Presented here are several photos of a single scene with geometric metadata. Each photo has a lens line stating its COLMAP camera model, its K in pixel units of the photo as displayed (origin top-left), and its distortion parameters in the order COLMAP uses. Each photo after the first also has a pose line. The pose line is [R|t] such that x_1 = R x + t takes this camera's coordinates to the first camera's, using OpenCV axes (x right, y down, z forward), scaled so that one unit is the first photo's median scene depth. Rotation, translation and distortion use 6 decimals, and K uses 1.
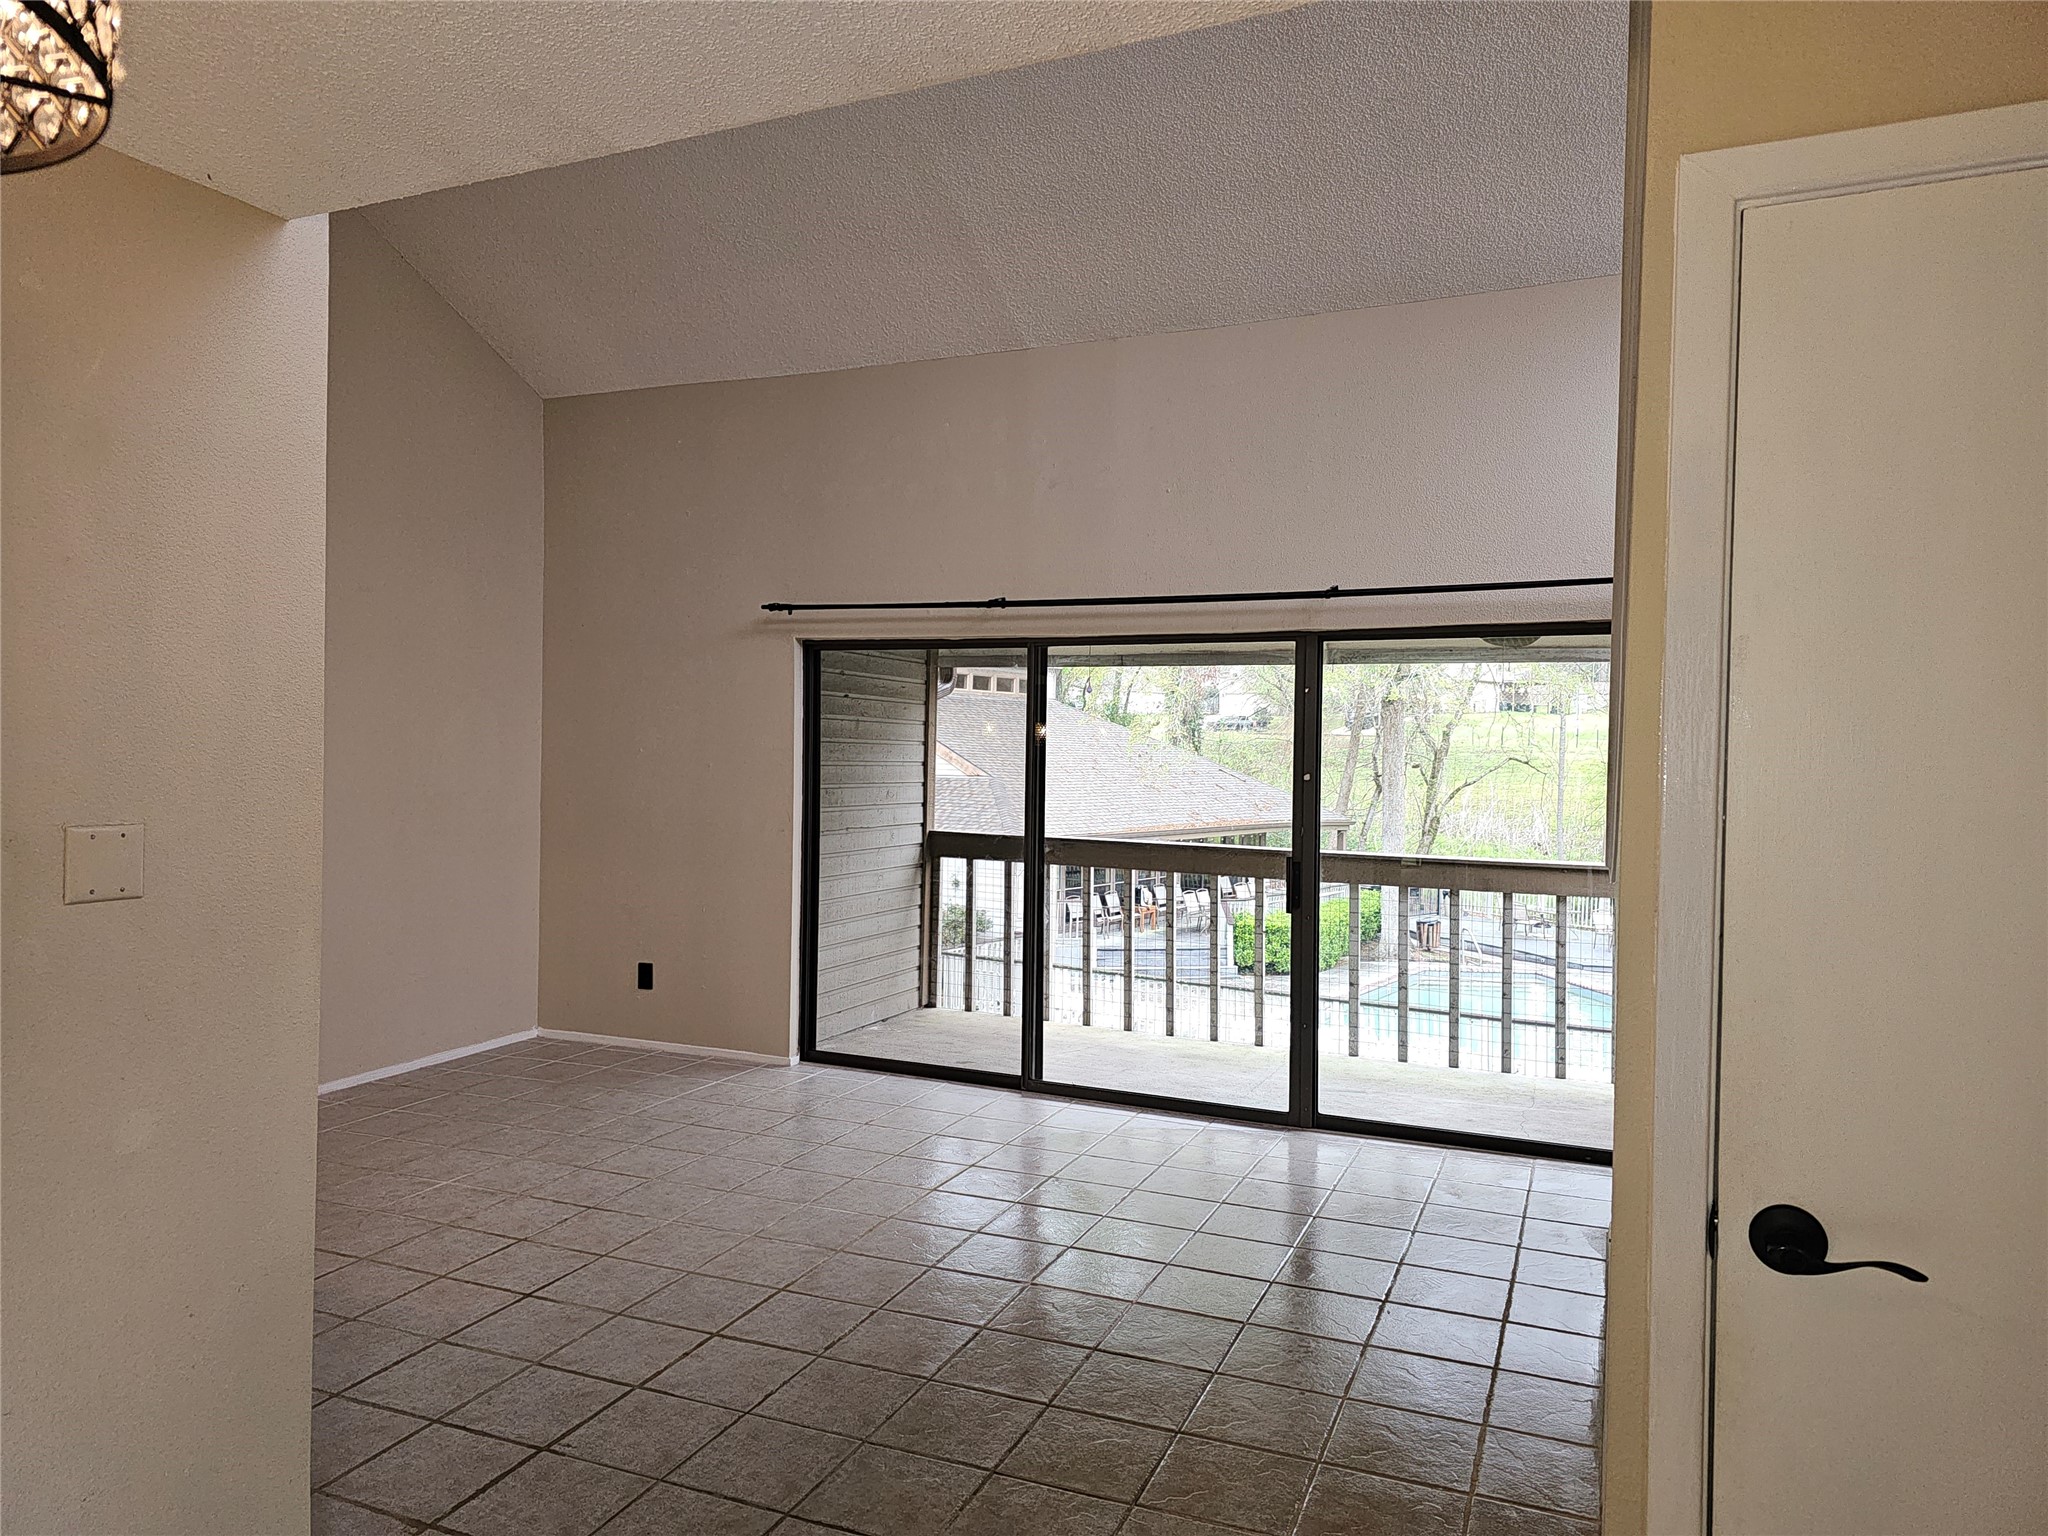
lens RADIAL K [[1359.0, 0, 1024.0], [0, 1359.0, 768.0], [0, 0, 1]] dist [0.222728, -0.001046]
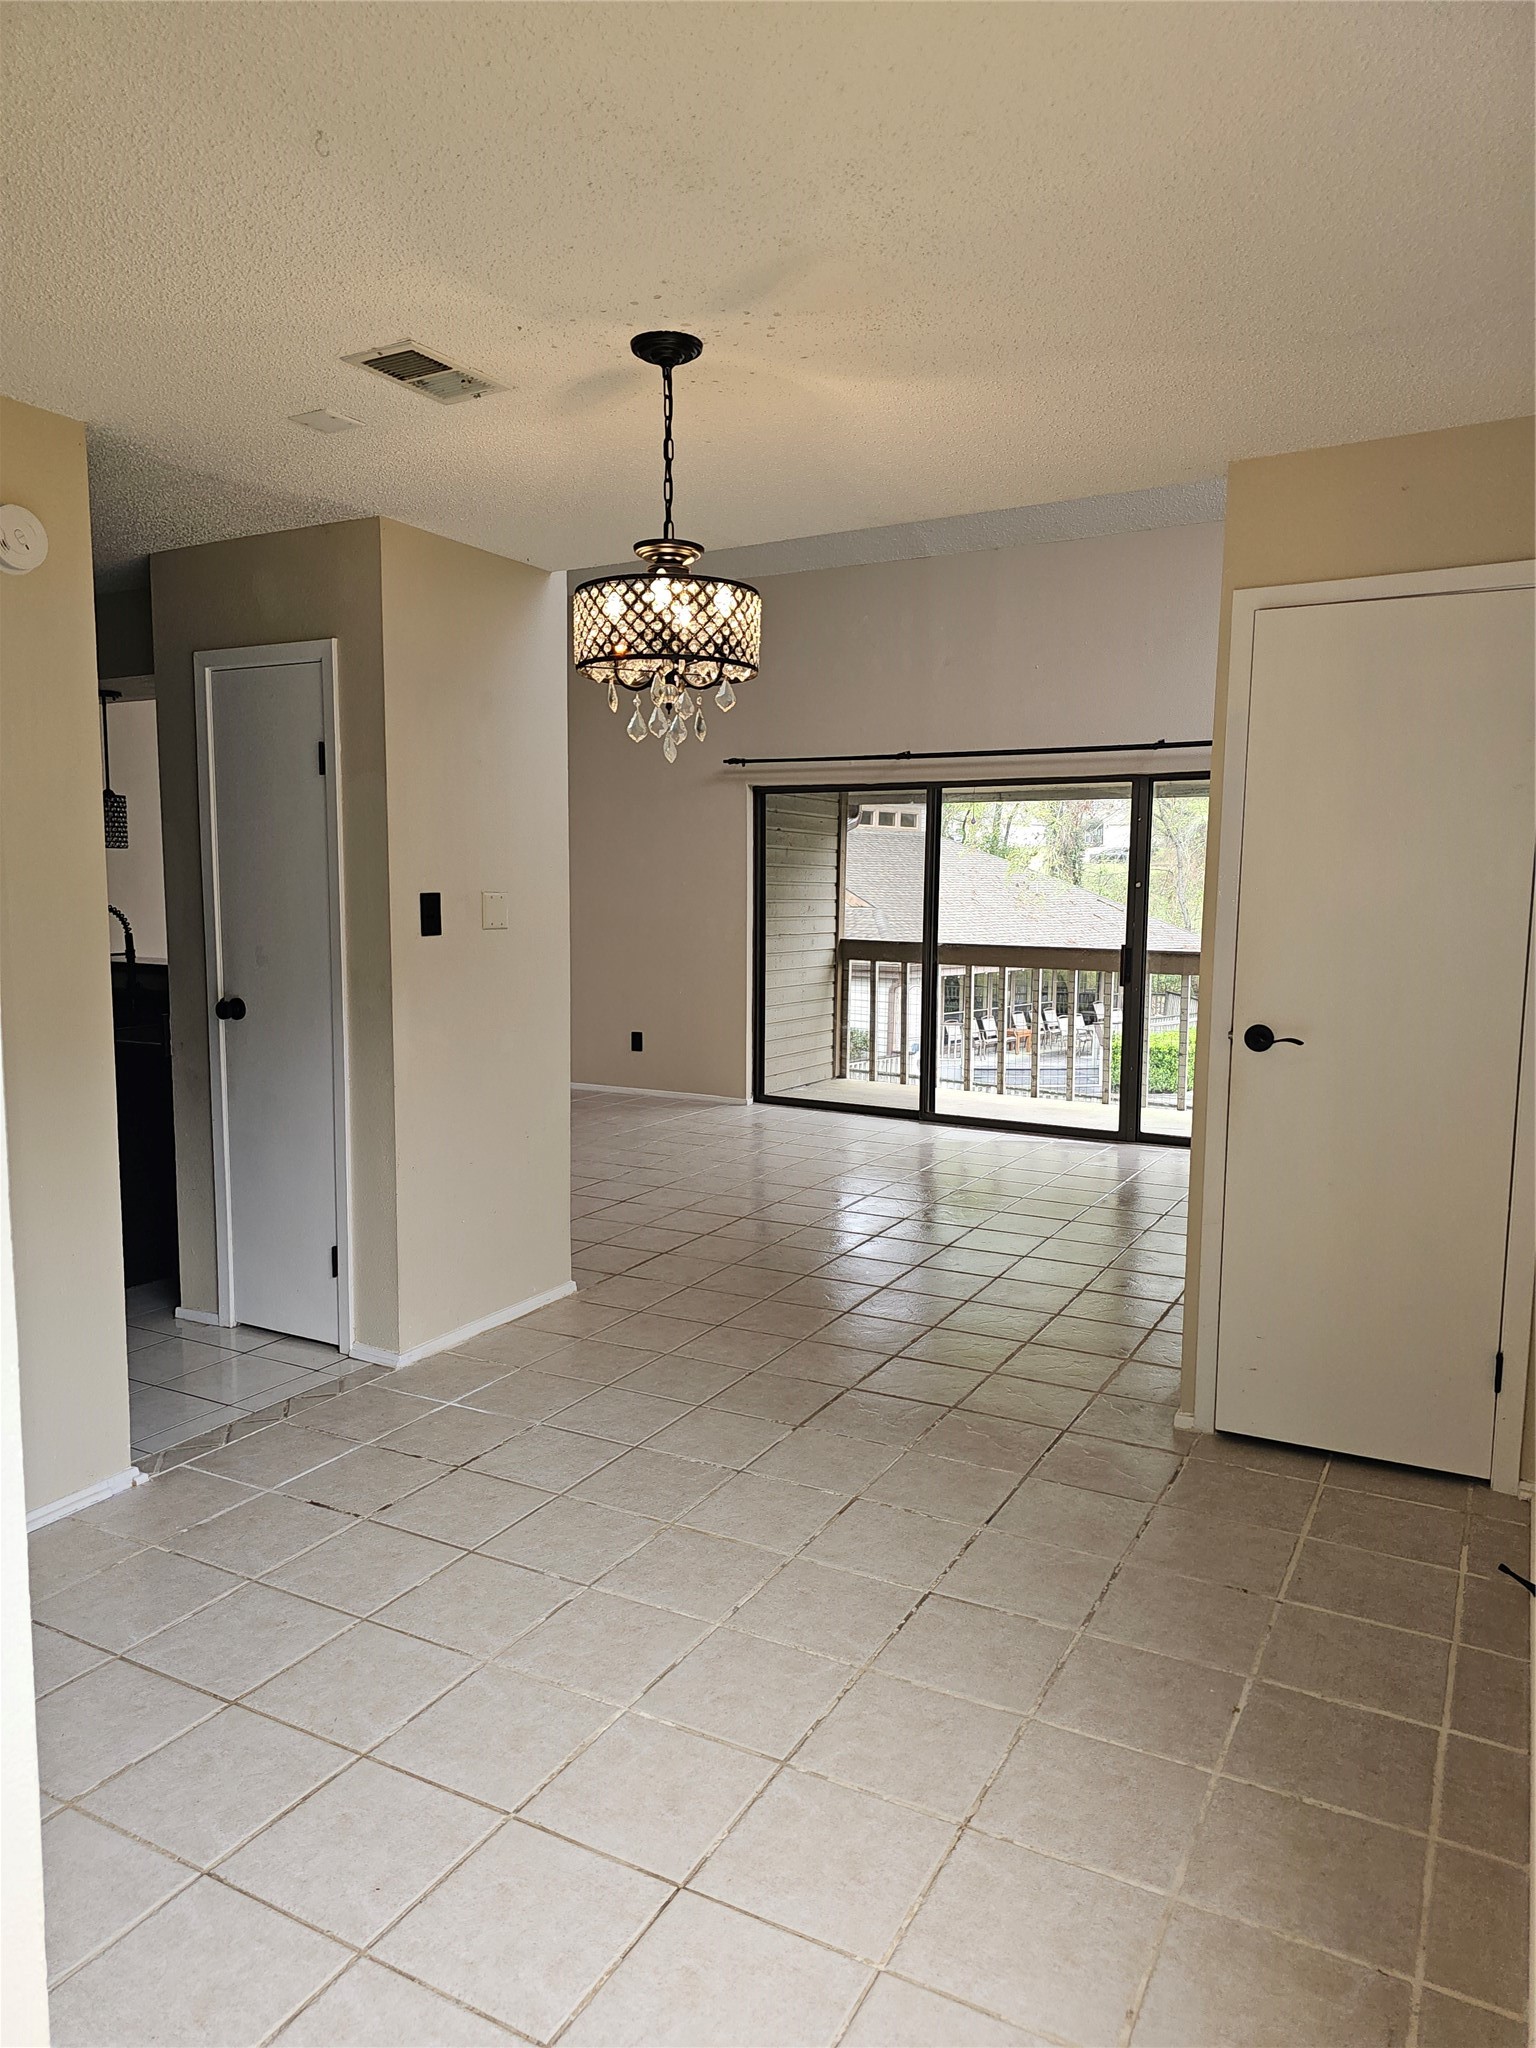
lens RADIAL K [[1359.0, 0, 768.0], [0, 1359.0, 1024.0], [0, 0, 1]] dist [0.222728, -0.001046]
pose [[0.995392, 0.004825, -0.095769, -0.016640], [0.003492, 0.996246, 0.086491, 0.016524], [0.095826, -0.086427, 0.991639, -0.261243]]
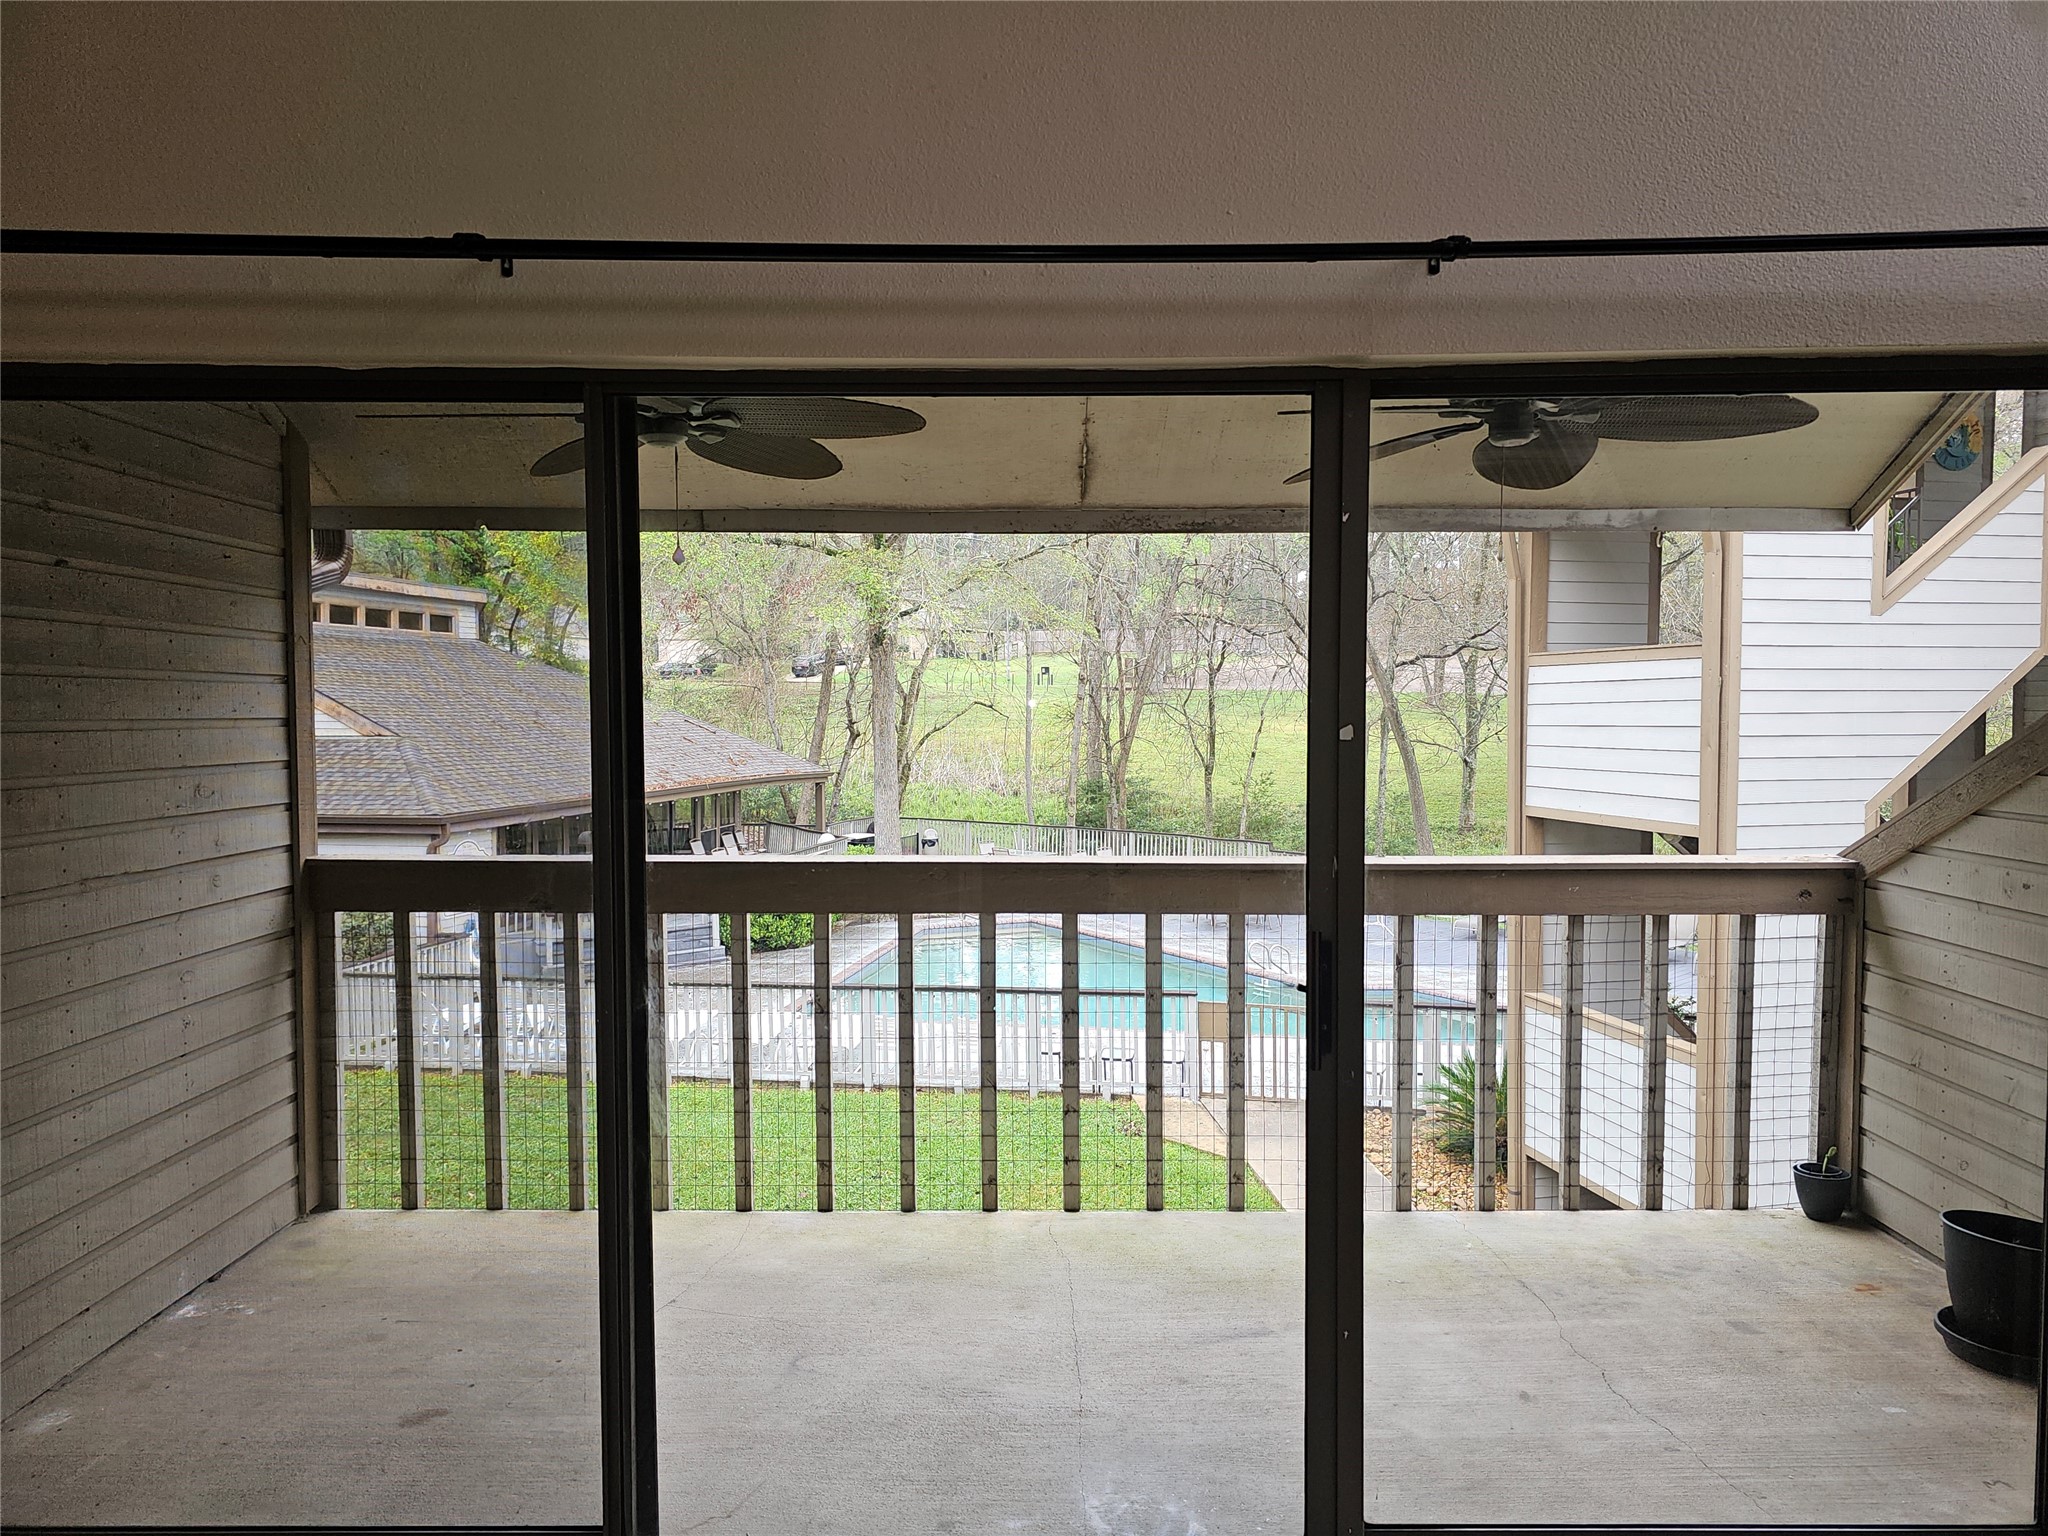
lens RADIAL K [[1391.3, 0, 1028.8], [0, 1391.3, 776.2], [0, 0, 1]] dist [0.029074, -0.005054]
pose [[0.919072, -0.039660, 0.392089, -0.028522], [0.022961, 0.998622, 0.047191, -0.001669], [-0.393421, -0.034369, 0.918716, 0.458299]]
